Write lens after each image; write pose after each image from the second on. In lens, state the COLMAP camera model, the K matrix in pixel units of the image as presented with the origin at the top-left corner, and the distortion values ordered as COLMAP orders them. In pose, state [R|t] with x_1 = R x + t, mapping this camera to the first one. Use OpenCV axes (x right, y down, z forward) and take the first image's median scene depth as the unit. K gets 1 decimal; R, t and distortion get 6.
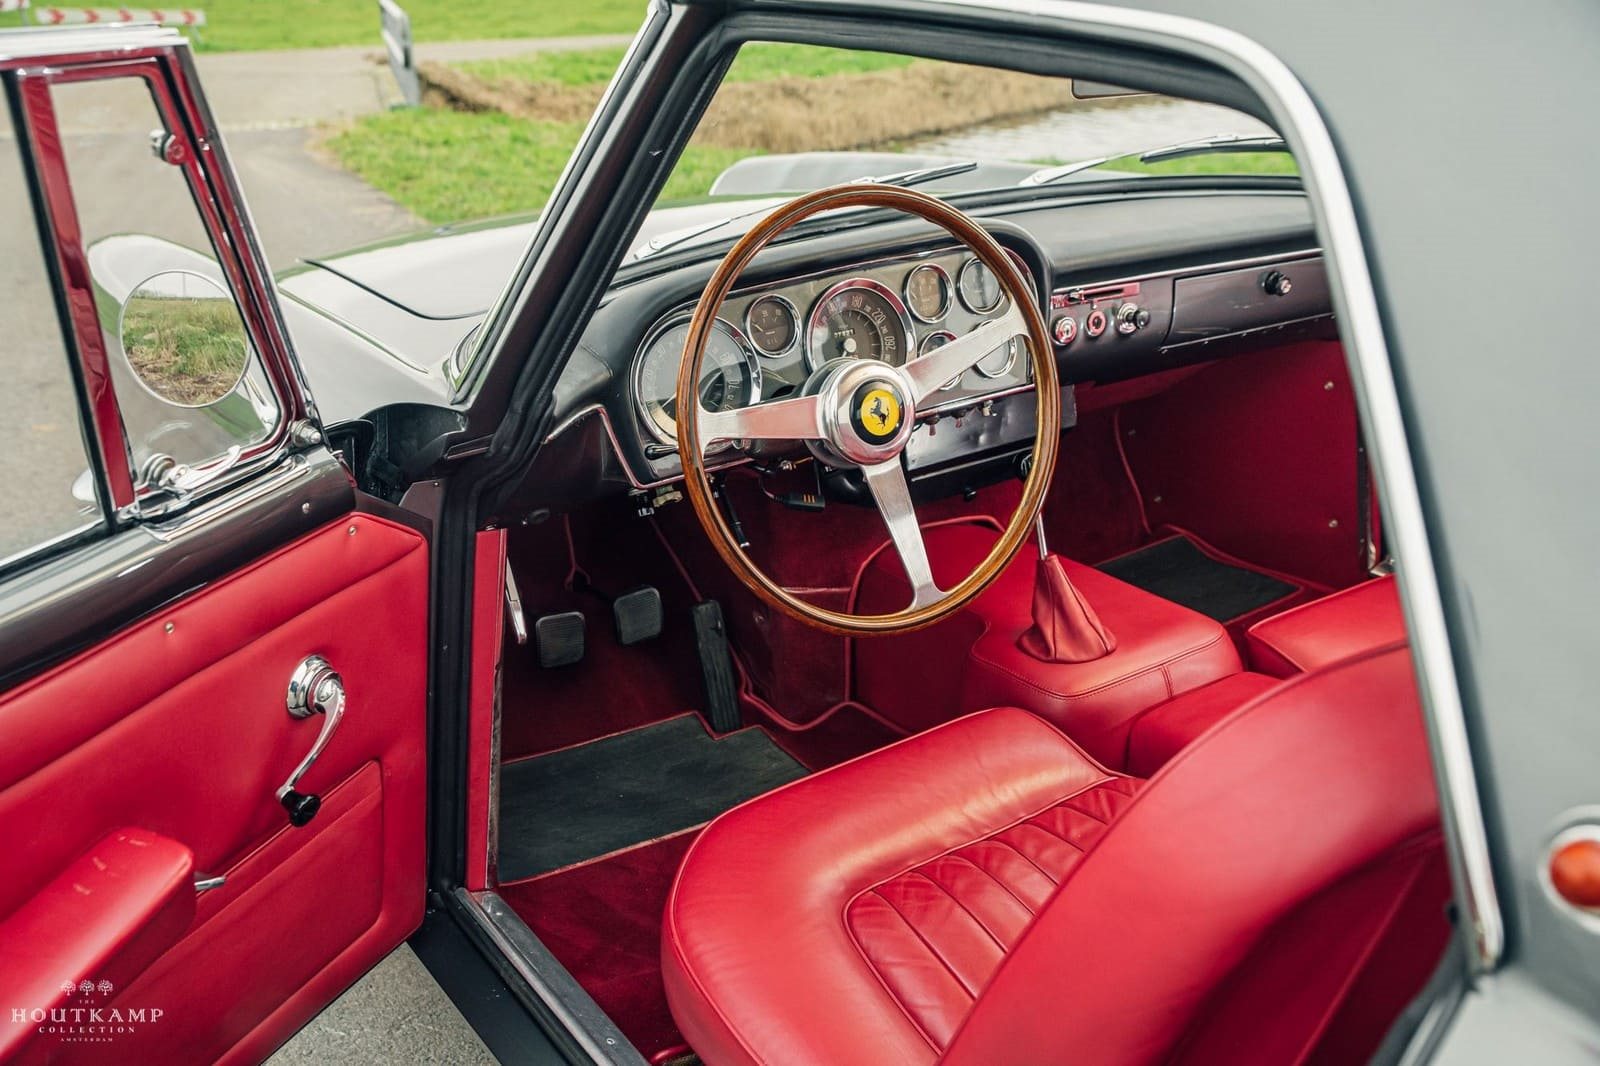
lens RADIAL K [[1987.2, 0, 800.0], [0, 1987.2, 533.0], [0, 0, 1]] dist [0.071691, 0.005833]
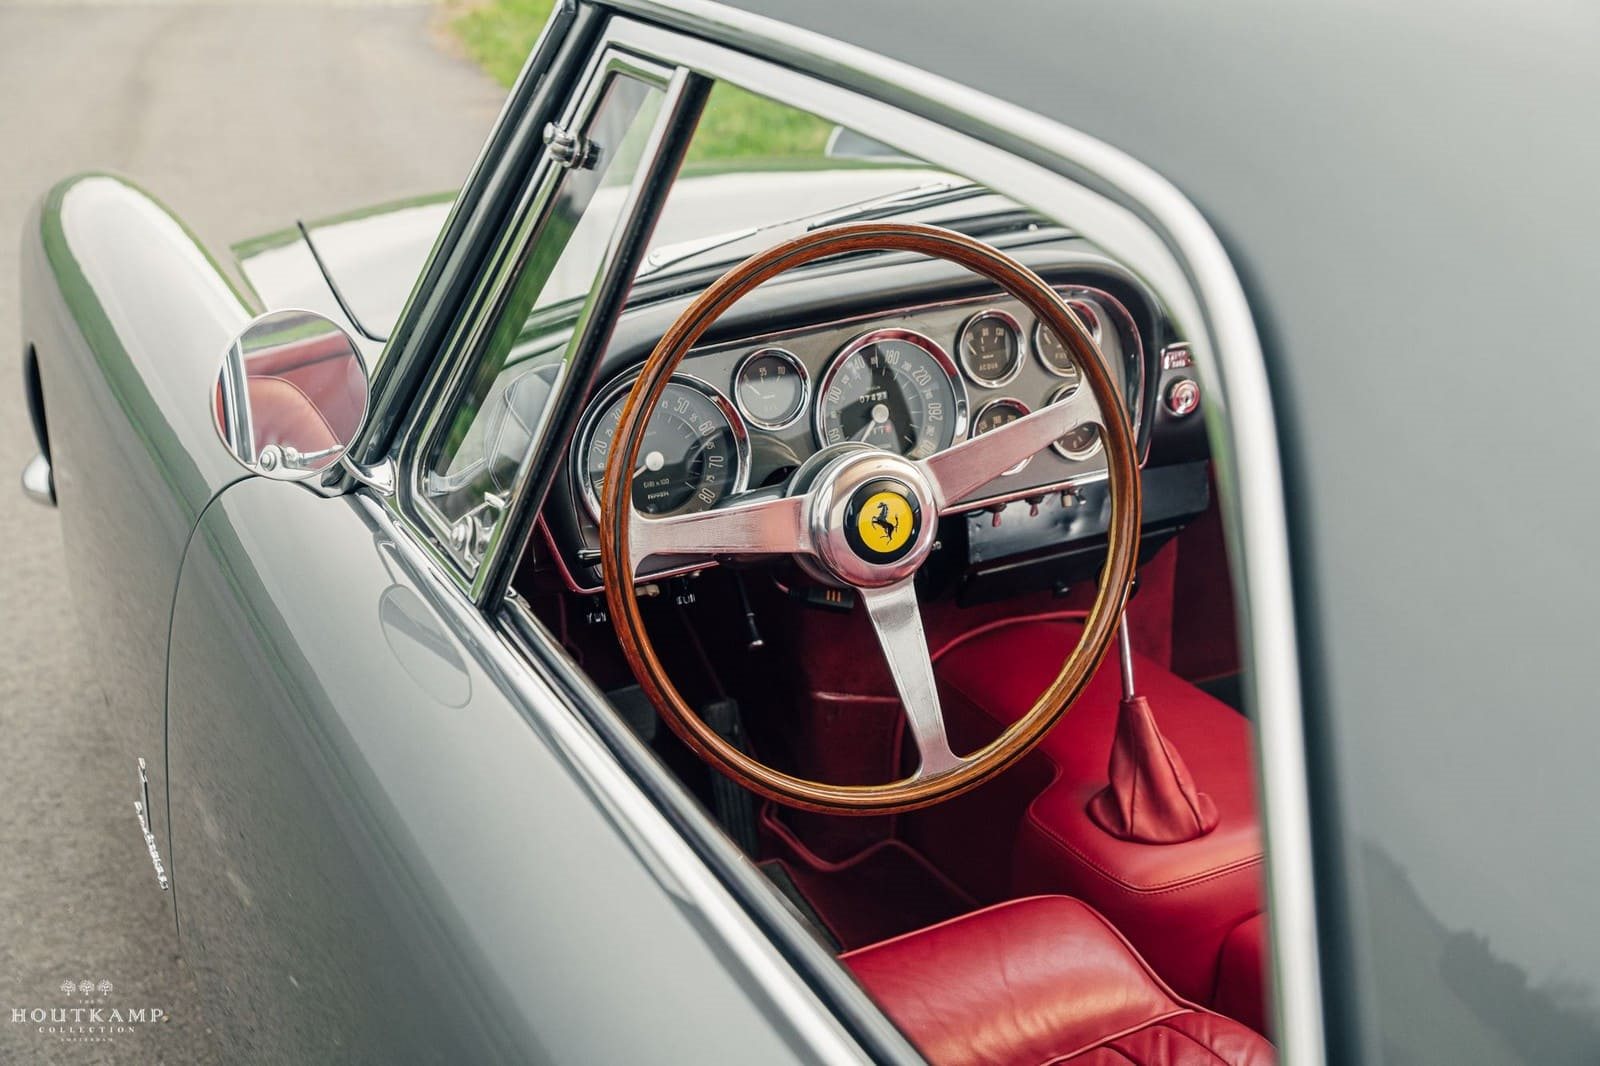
lens RADIAL K [[2293.6, 0, 800.0], [0, 2293.6, 533.0], [0, 0, 1]] dist [0.125381, 0.021273]
pose [[0.989371, 0.066623, -0.129255, 0.113920], [-0.060864, 0.996991, 0.048014, -0.090487], [0.132065, -0.039637, 0.990448, 0.119895]]
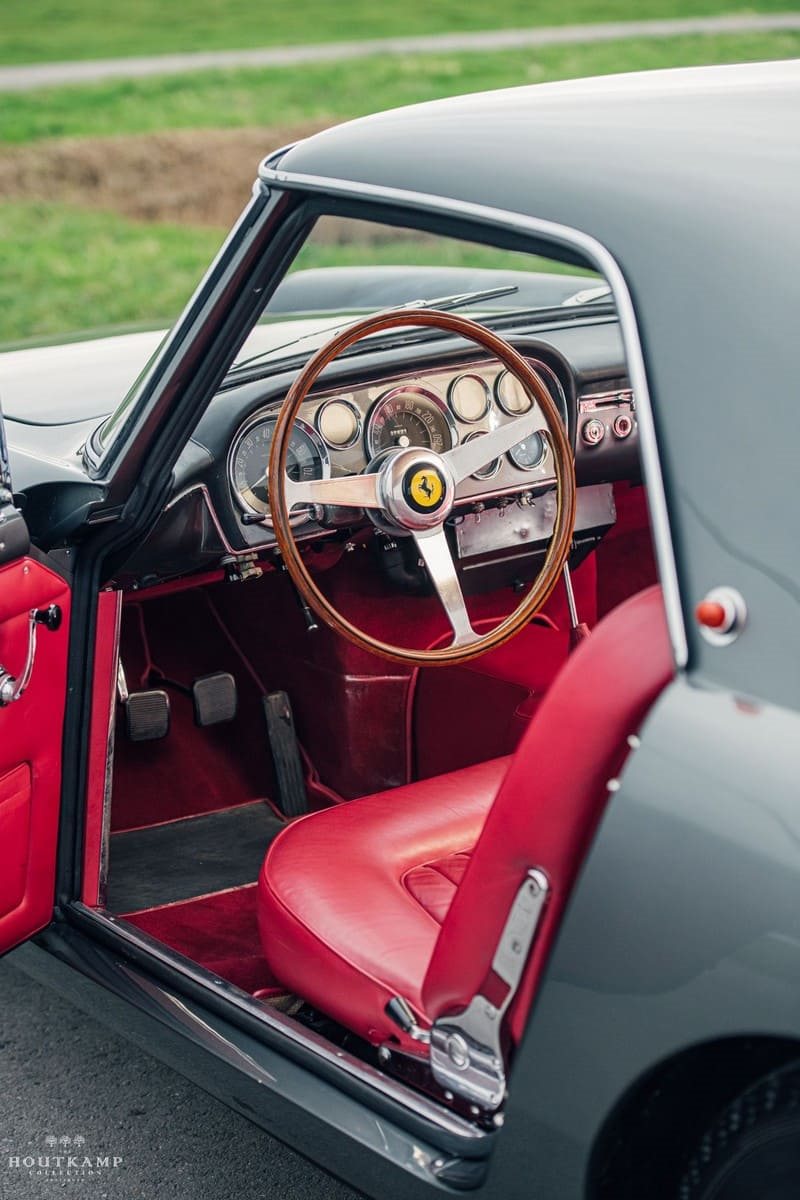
lens RADIAL K [[6358.5, 0, 400.0], [0, 6358.5, 600.0], [0, 0, 1]] dist [1.128563, 3.925716]
pose [[0.999920, -0.009588, 0.008246, -0.009598], [0.010483, 0.993143, -0.116434, 0.450210], [-0.007073, 0.116512, 0.993164, -2.815749]]
